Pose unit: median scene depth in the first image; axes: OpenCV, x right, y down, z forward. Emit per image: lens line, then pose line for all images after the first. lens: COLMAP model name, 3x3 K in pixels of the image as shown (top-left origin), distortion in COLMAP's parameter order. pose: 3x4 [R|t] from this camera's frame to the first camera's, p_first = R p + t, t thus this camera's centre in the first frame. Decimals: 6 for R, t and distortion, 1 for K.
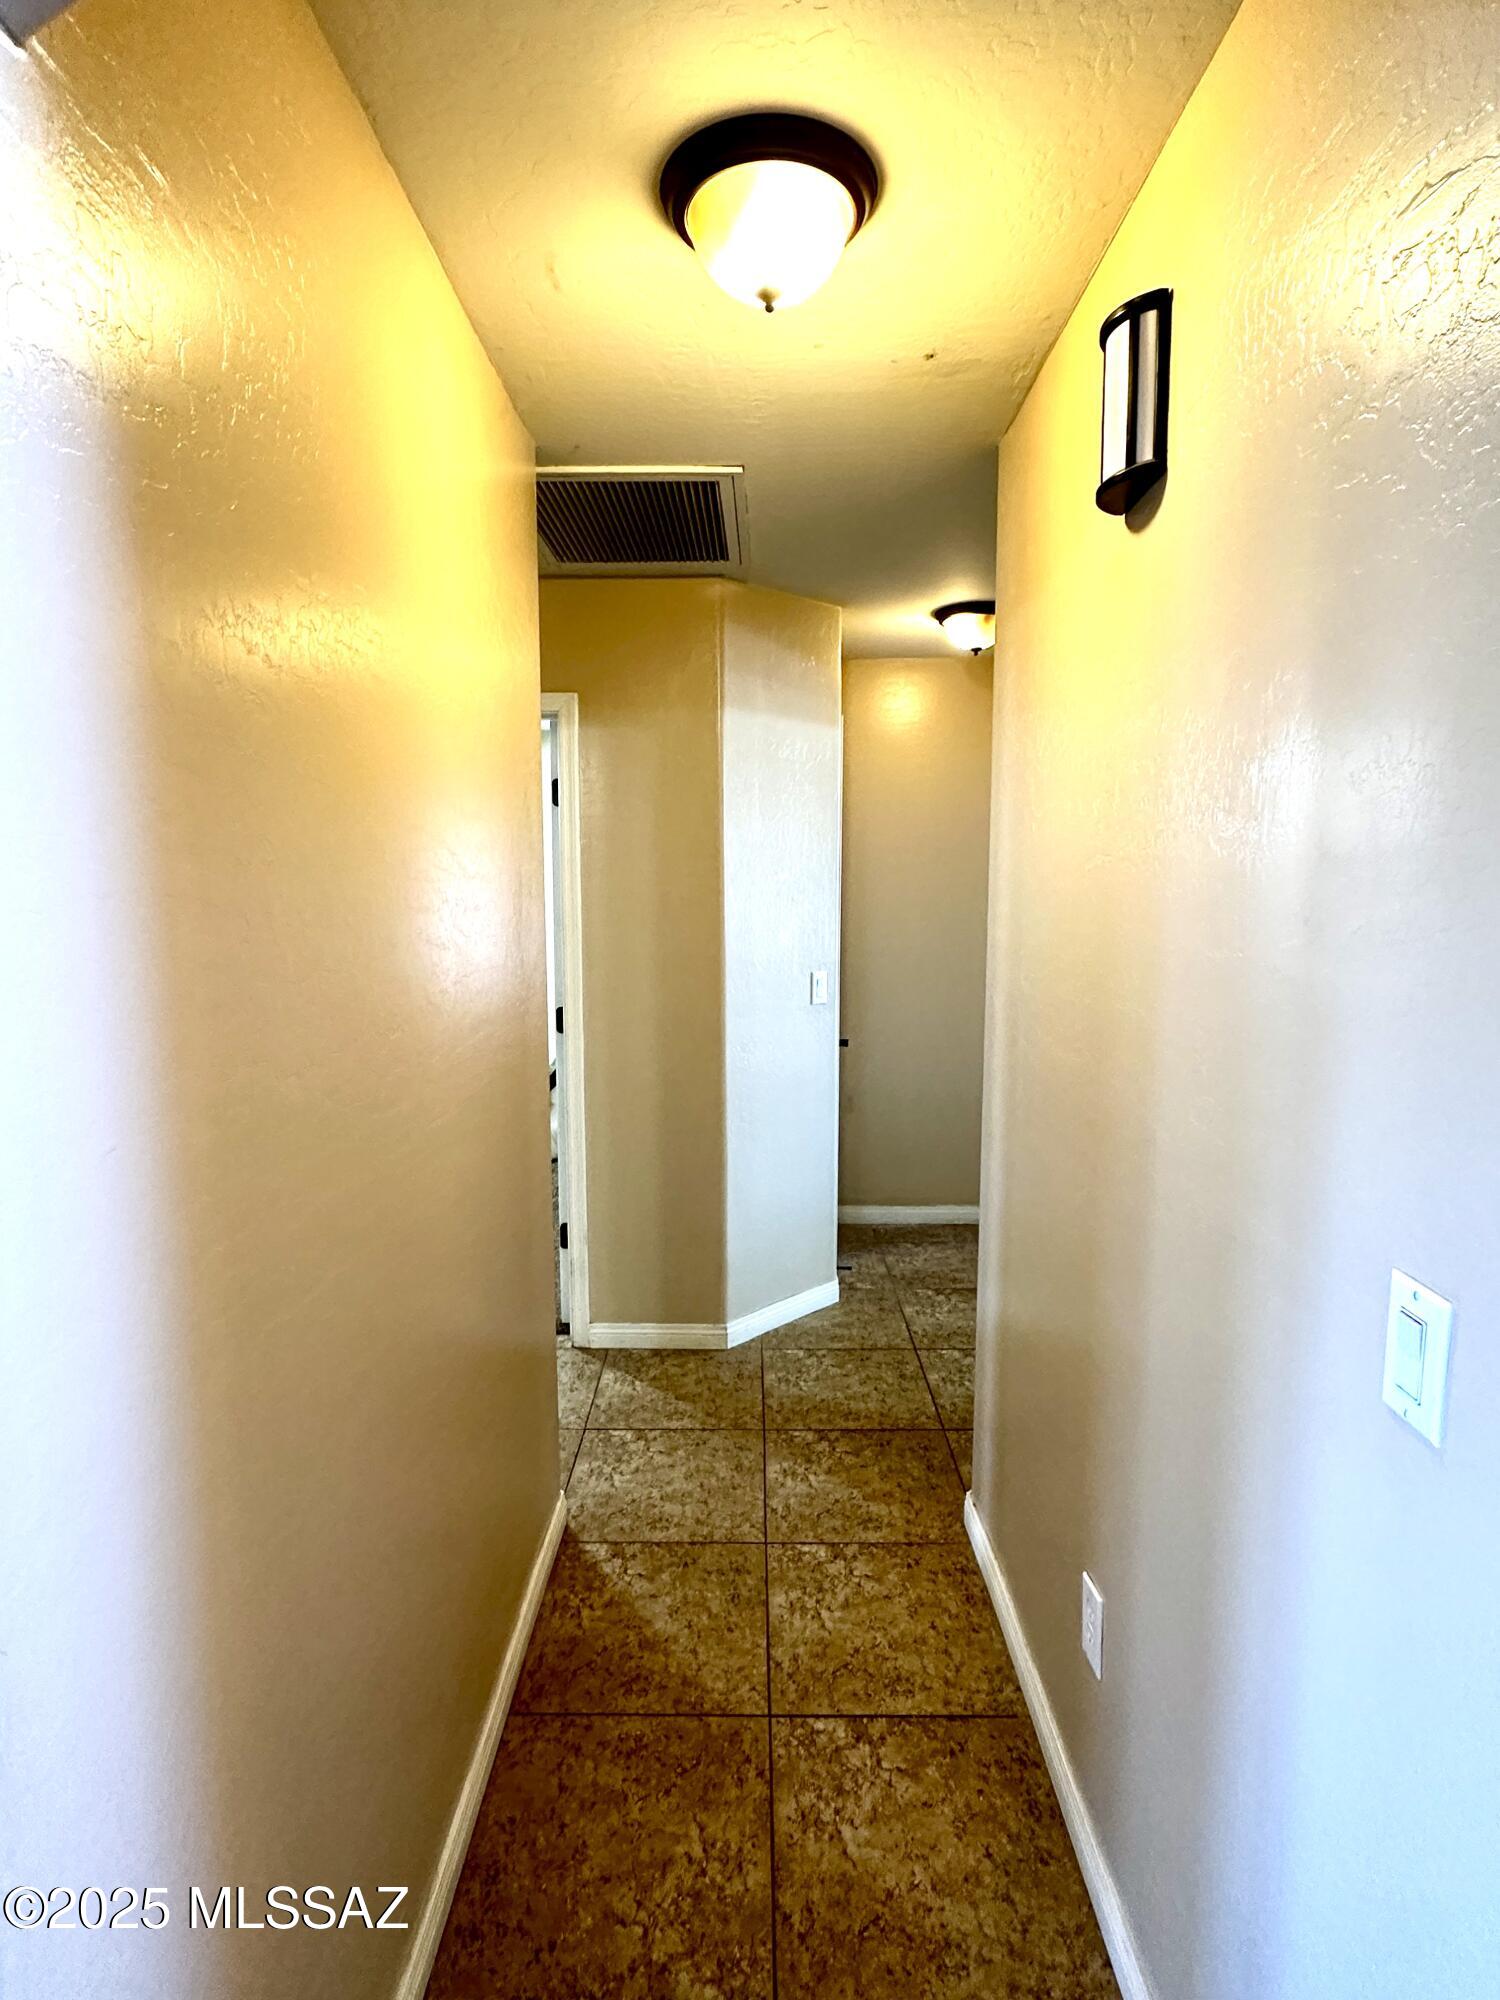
lens RADIAL K [[1055.3, 0, 758.1], [0, 1055.3, 996.4], [0, 0, 1]] dist [-0.001431, -0.000975]
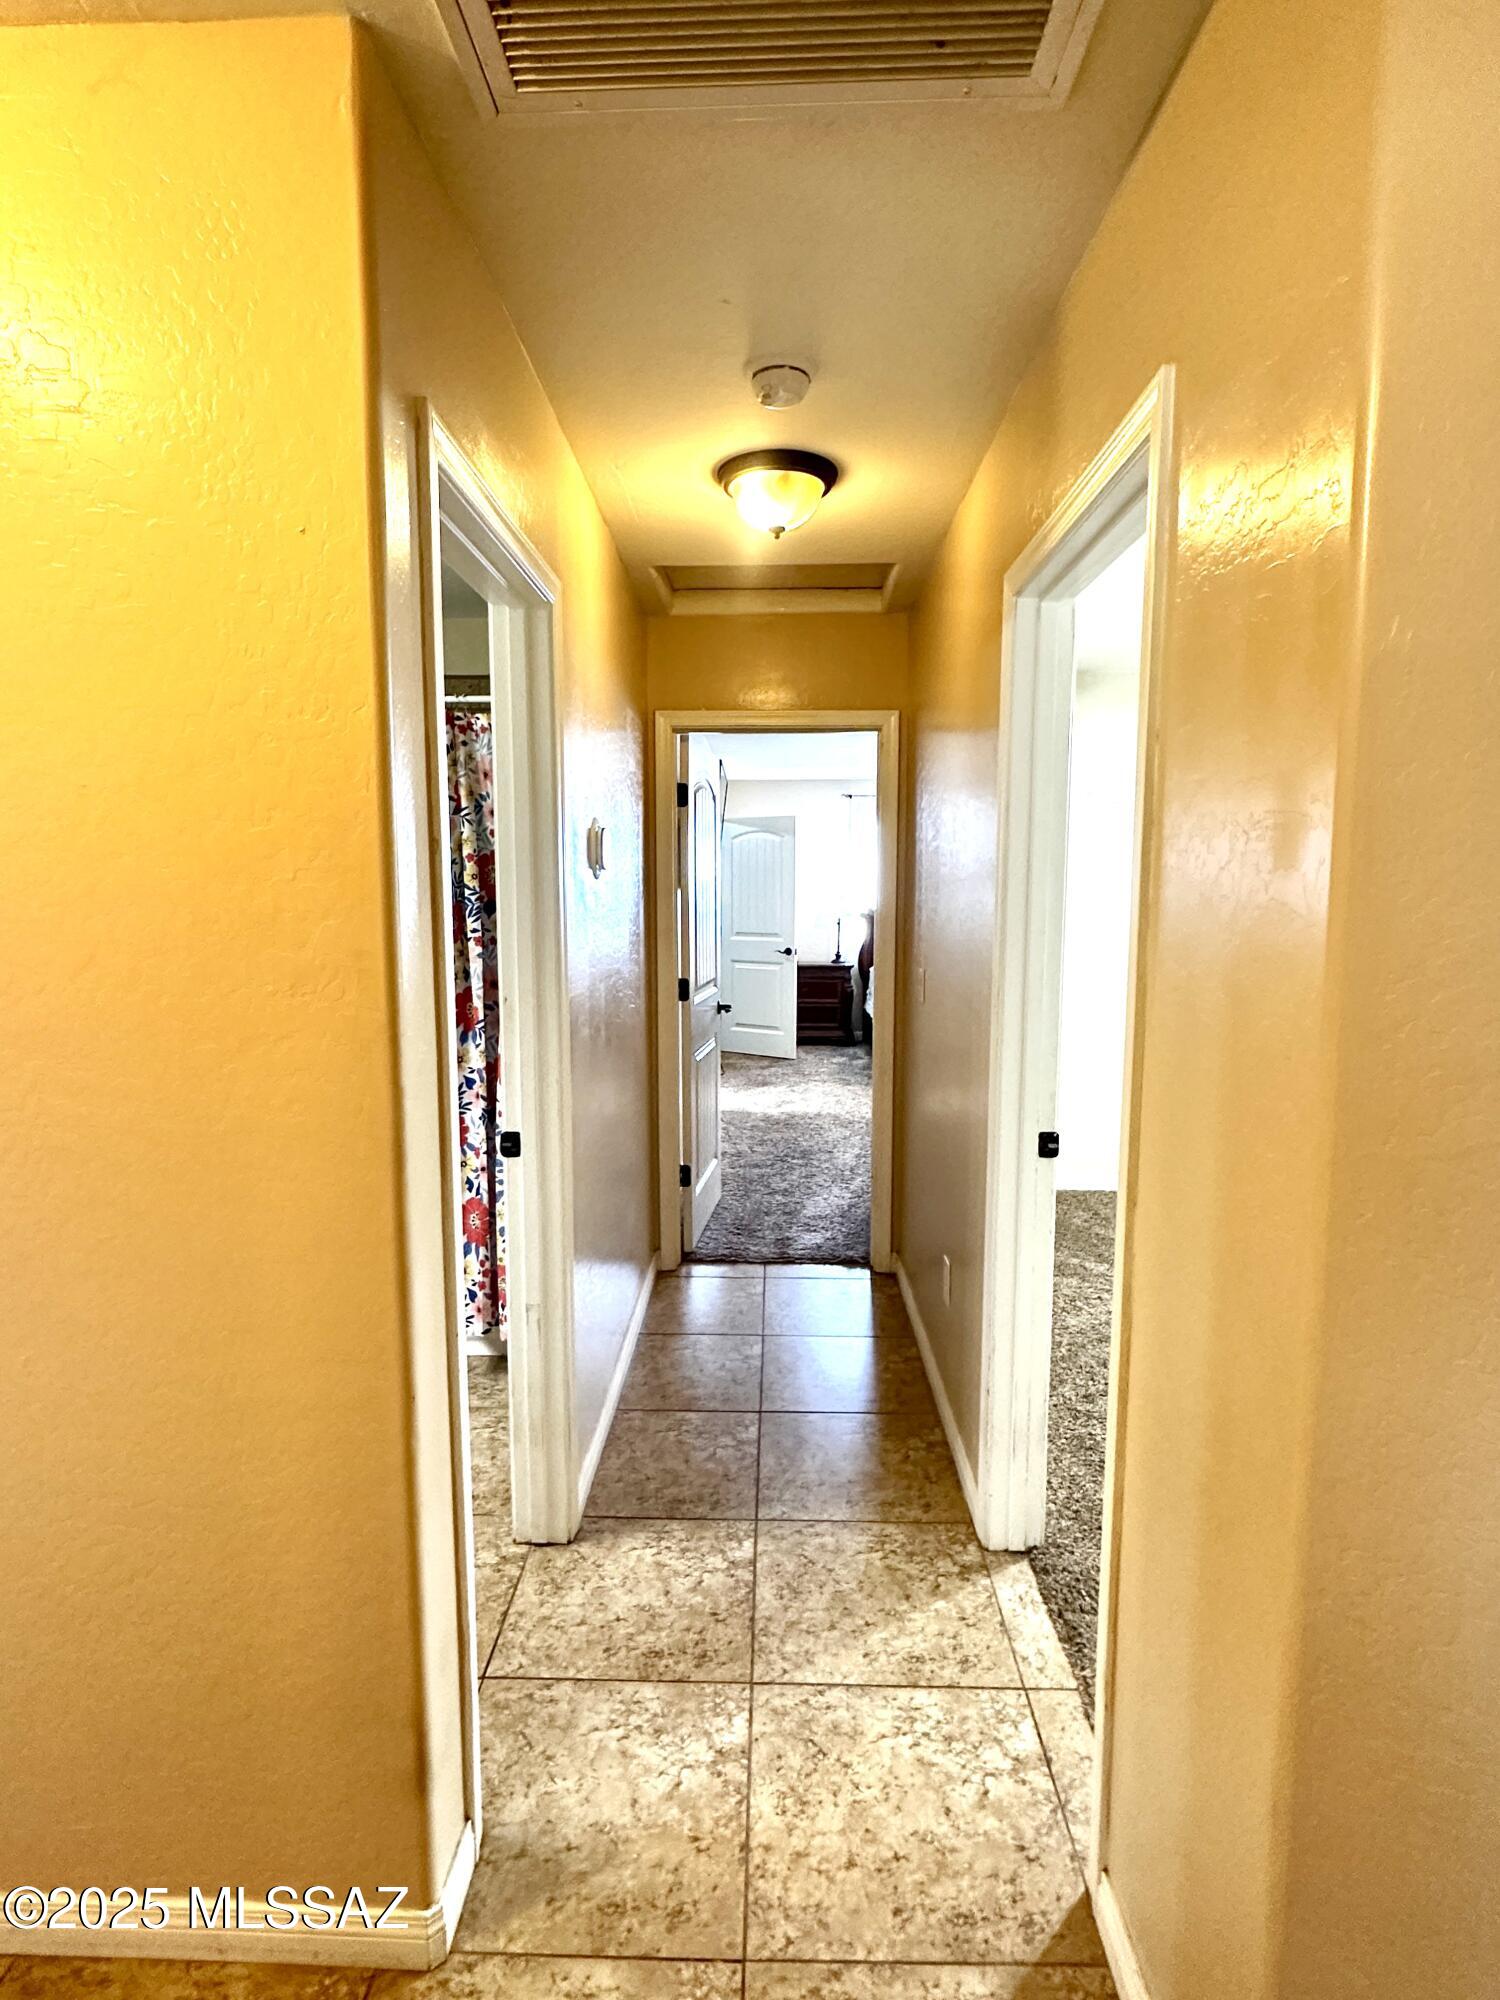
lens RADIAL K [[1055.3, 0, 752.6], [0, 1055.3, 999.3], [0, 0, 1]] dist [-0.001431, -0.000975]
pose [[-0.028181, 0.134956, -0.990451, 0.981537], [-0.107533, 0.984685, 0.137230, -0.121640], [0.993802, 0.110373, -0.013237, 0.981009]]
